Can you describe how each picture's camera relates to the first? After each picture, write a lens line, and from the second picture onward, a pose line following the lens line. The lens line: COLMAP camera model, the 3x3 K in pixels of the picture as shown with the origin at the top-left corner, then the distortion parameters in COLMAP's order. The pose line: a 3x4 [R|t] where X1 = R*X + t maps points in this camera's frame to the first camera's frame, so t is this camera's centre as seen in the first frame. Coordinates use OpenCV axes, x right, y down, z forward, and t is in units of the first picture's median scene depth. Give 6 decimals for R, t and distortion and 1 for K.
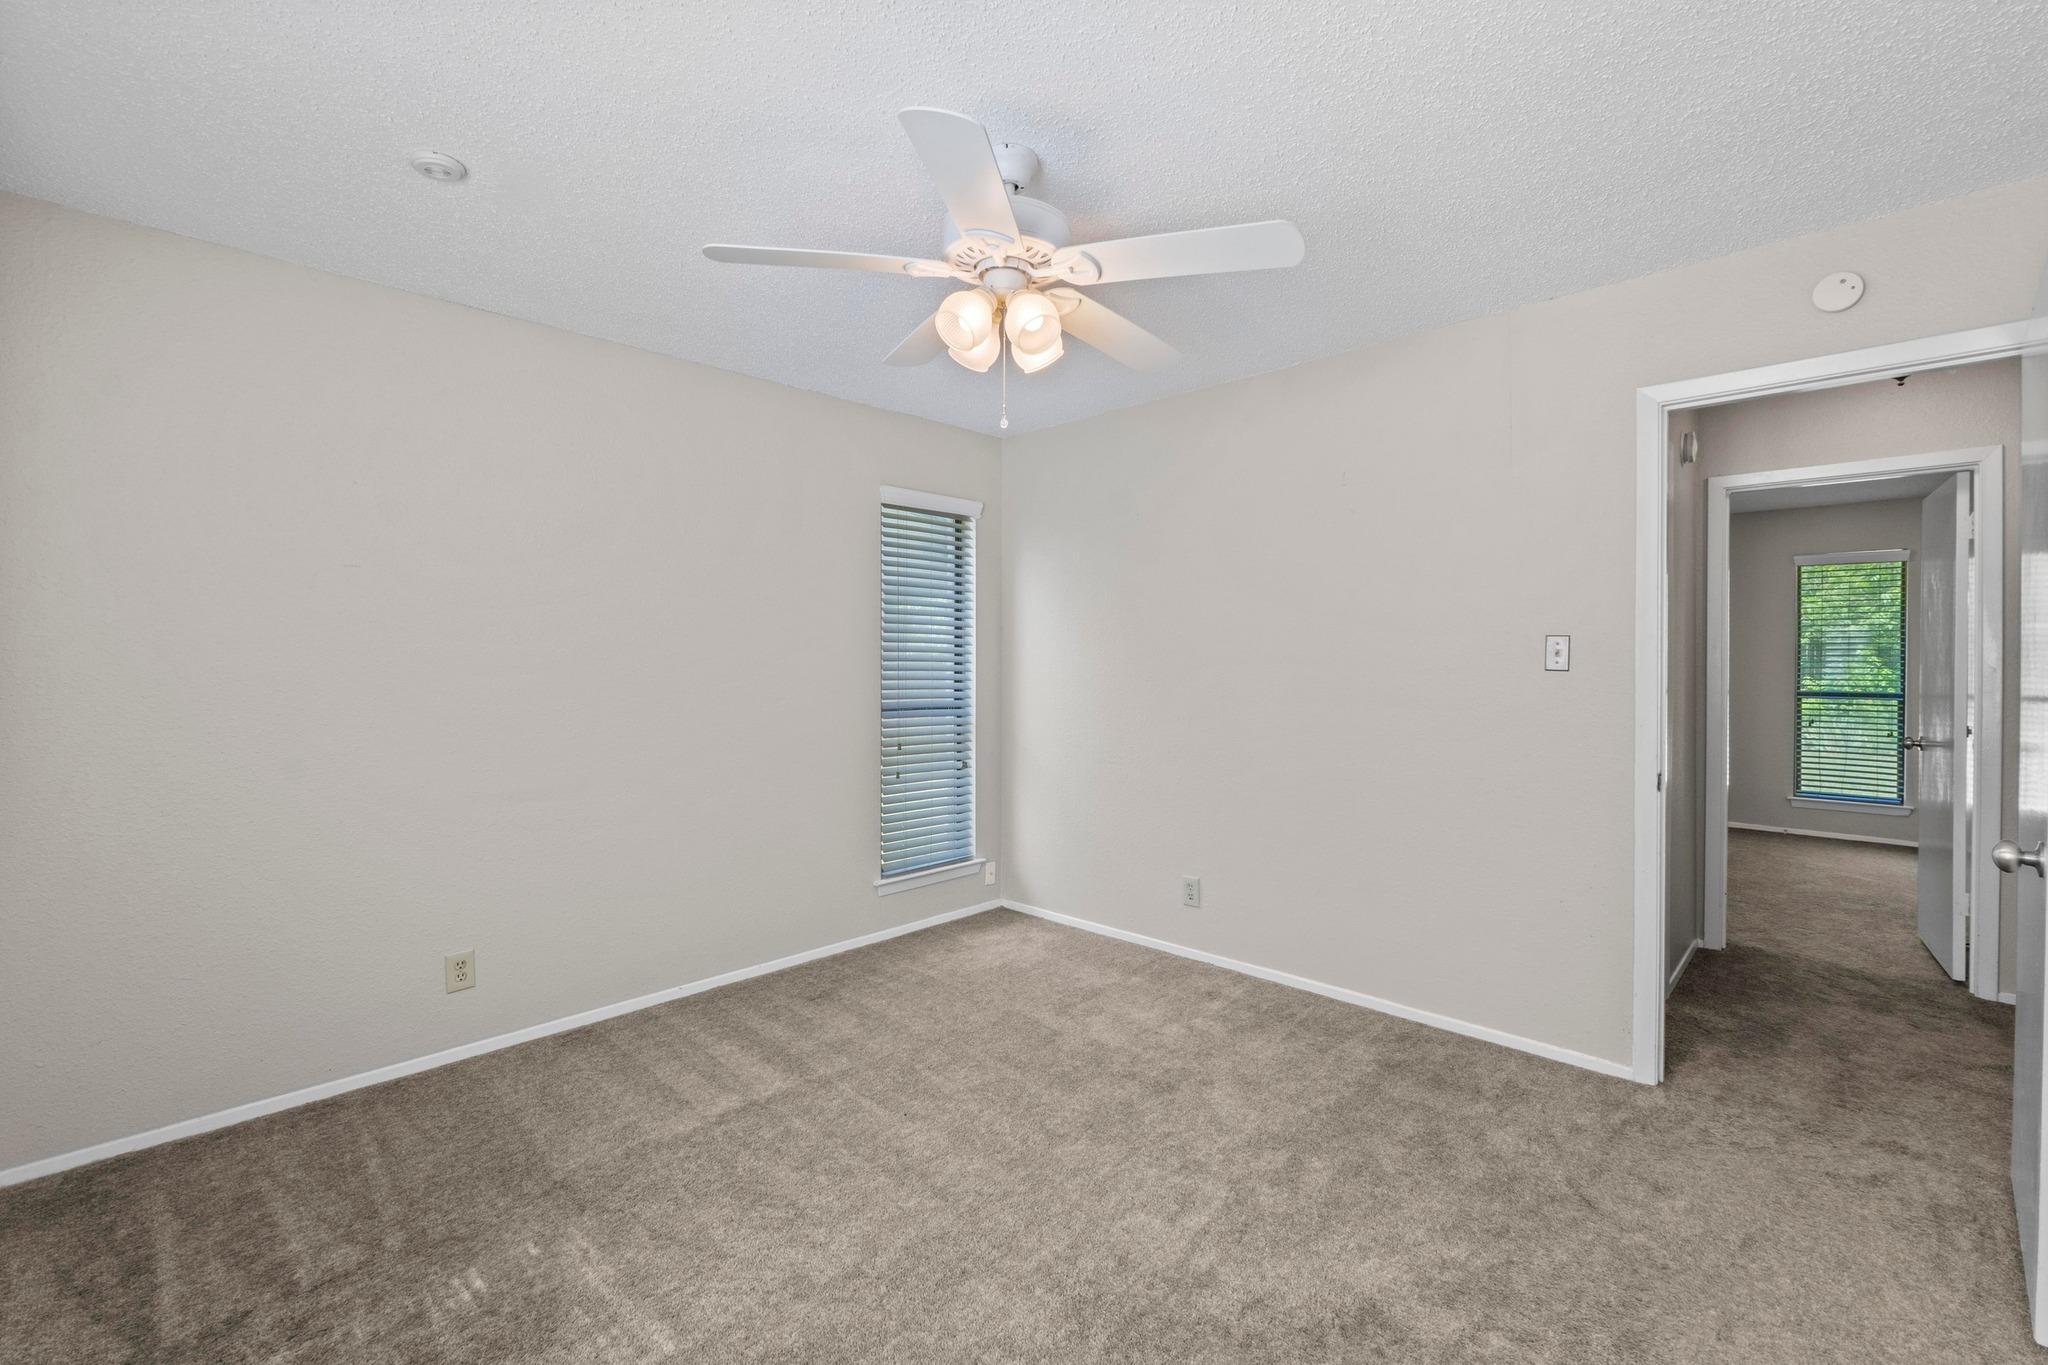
lens RADIAL K [[892.0, 0, 1017.3], [0, 892.0, 682.9], [0, 0, 1]] dist [0.001072, 0.000525]
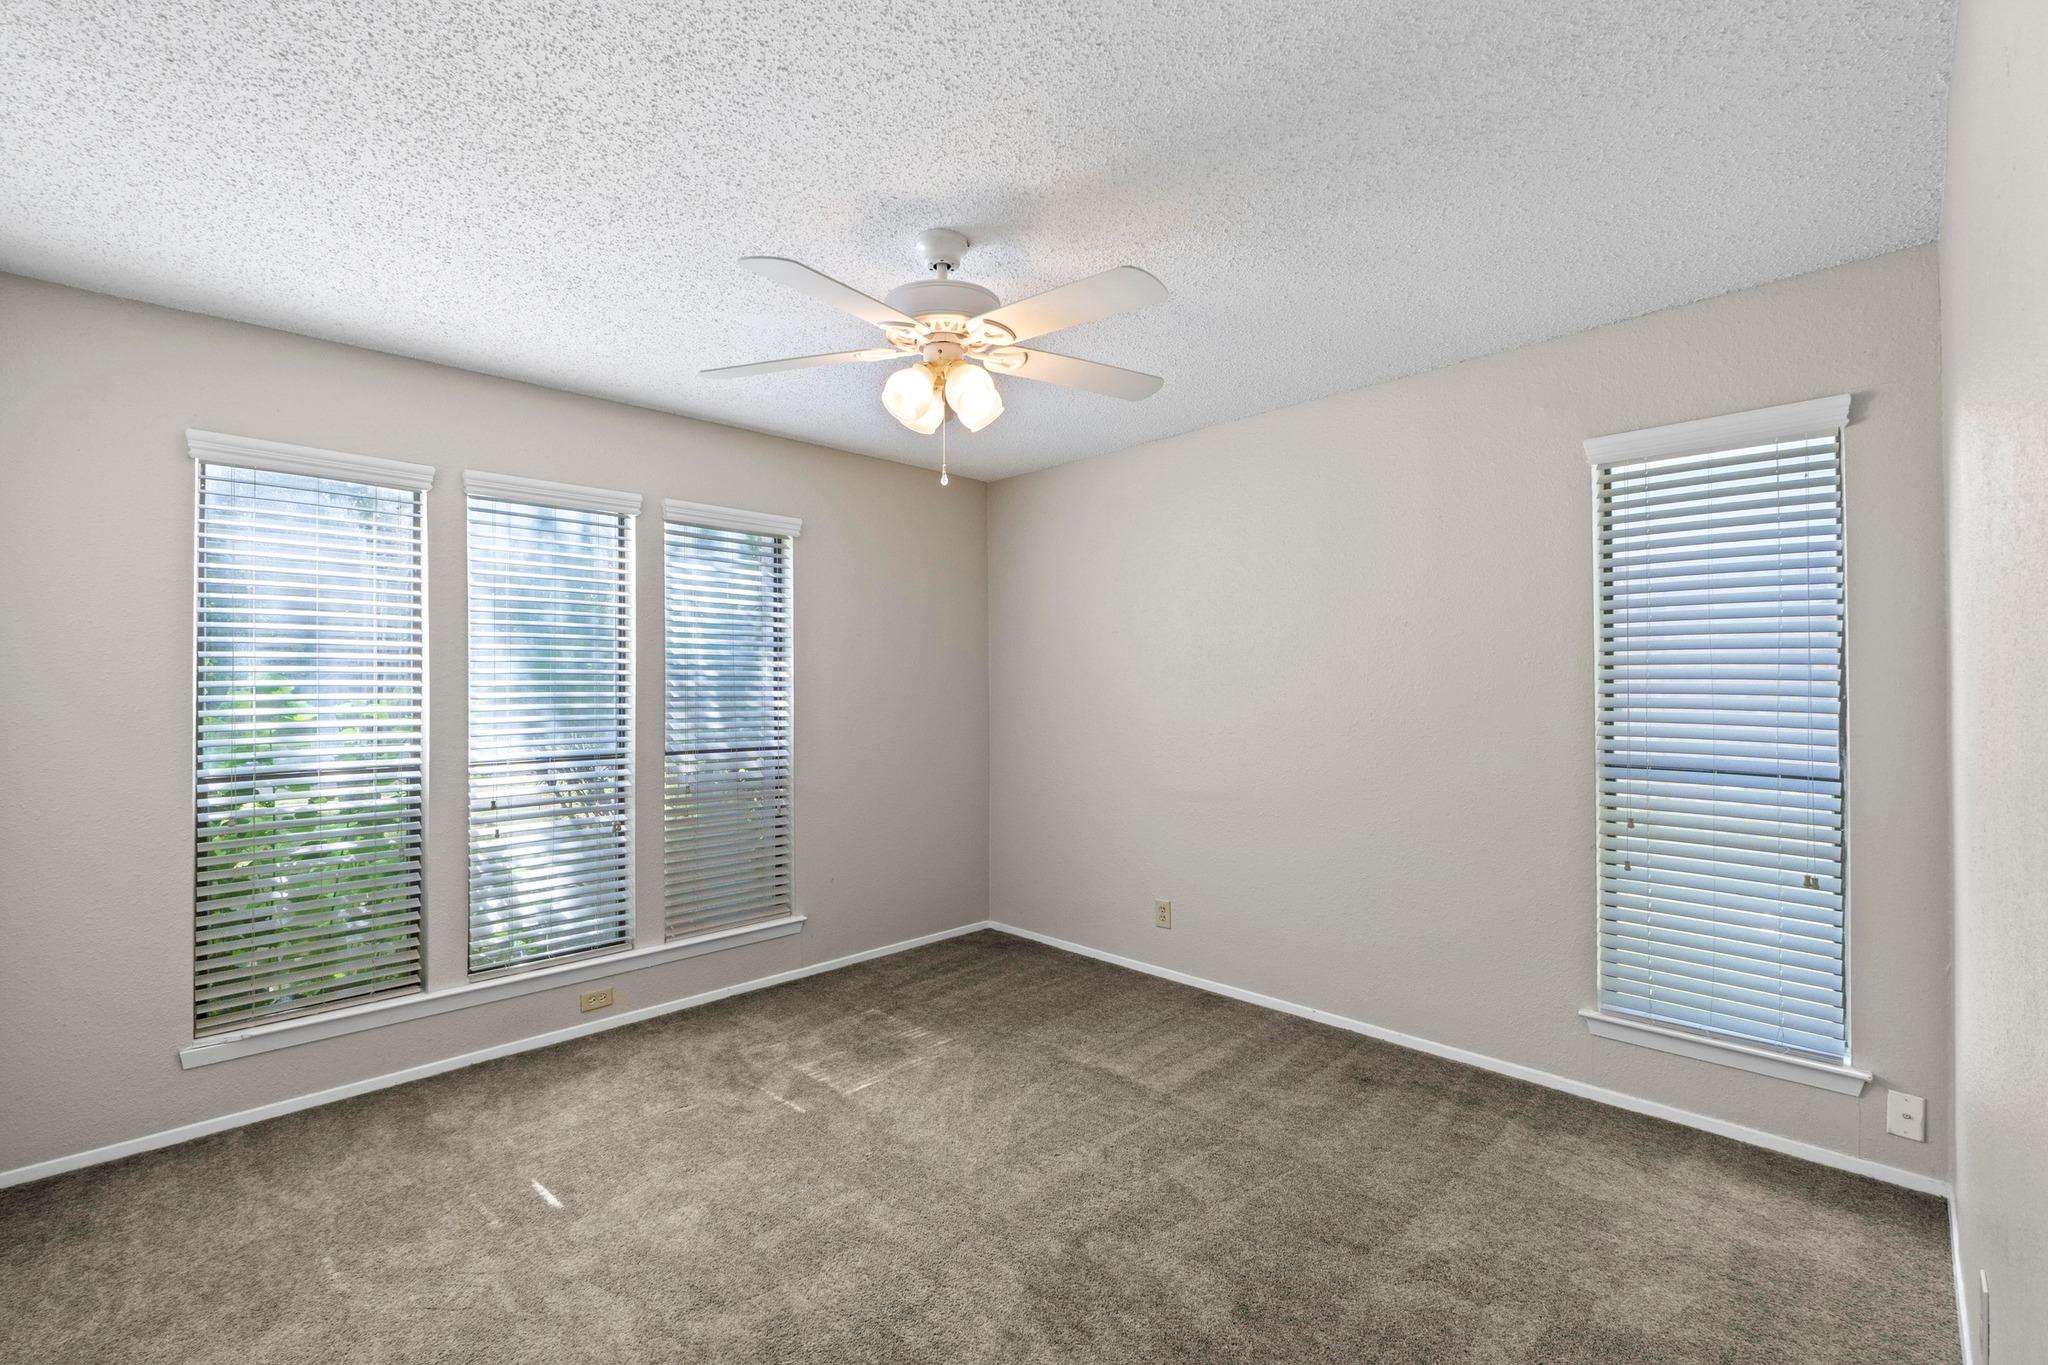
lens RADIAL K [[892.0, 0, 1022.0], [0, 892.0, 692.5], [0, 0, 1]] dist [0.001072, 0.000525]
pose [[-0.023685, 0.006282, -0.999700, 0.790048], [-0.026913, 0.999614, 0.006919, -0.027732], [0.999357, 0.027069, -0.023507, 0.817774]]
